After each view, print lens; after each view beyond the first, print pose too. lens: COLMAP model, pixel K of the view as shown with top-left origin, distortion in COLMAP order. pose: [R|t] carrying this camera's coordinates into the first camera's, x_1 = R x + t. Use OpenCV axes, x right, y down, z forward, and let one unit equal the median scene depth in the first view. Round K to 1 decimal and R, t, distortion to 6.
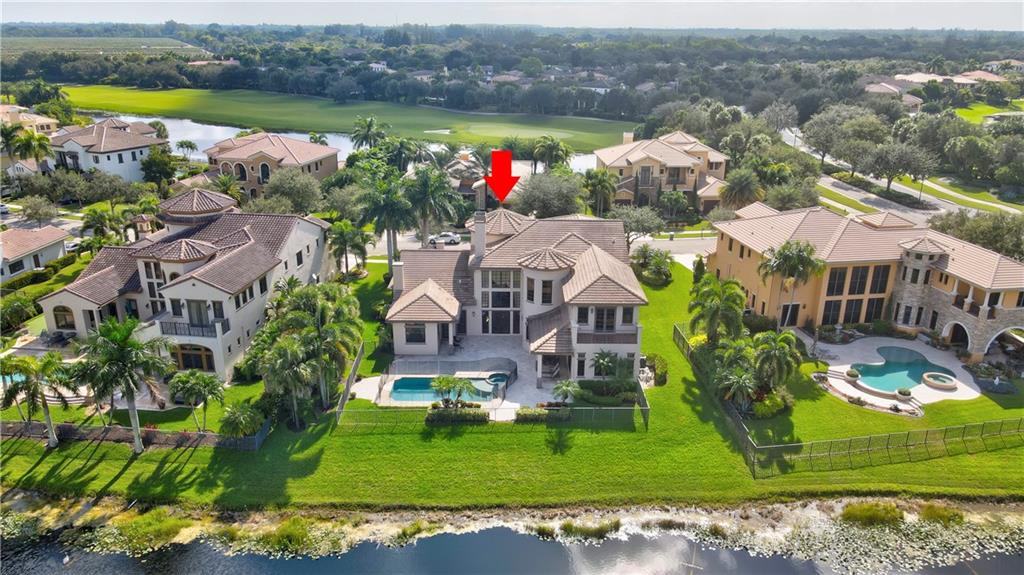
lens RADIAL K [[668.4, 0, 512.0], [0, 668.4, 287.5], [0, 0, 1]] dist [0.007031, 0.005327]
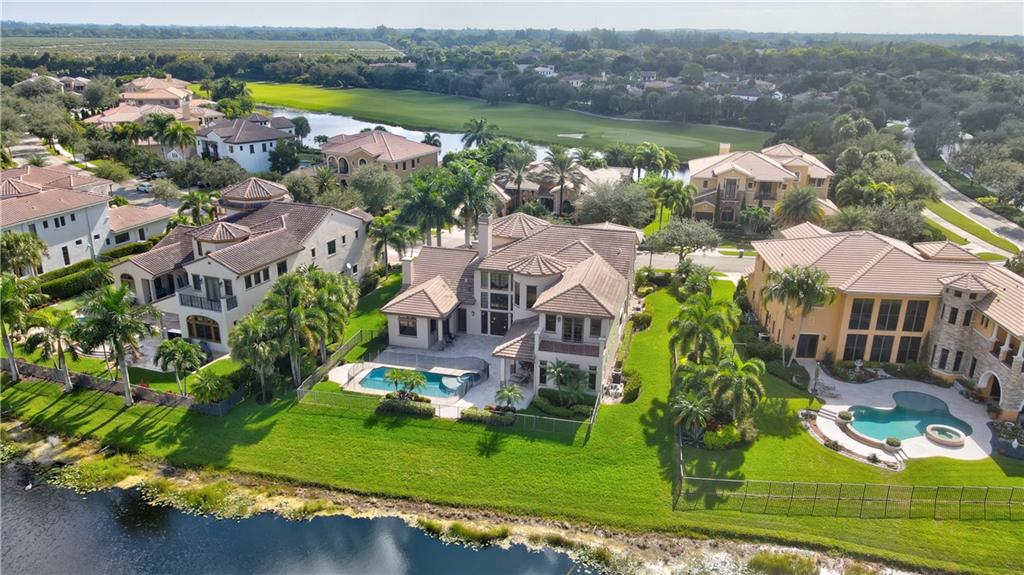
lens RADIAL K [[668.4, 0, 512.0], [0, 668.4, 287.5], [0, 0, 1]] dist [0.007031, 0.005327]
pose [[0.975404, 0.082736, -0.204306, 0.238876], [-0.083986, 0.996464, 0.002557, -0.008507], [0.203795, 0.014665, 0.978904, 0.016928]]
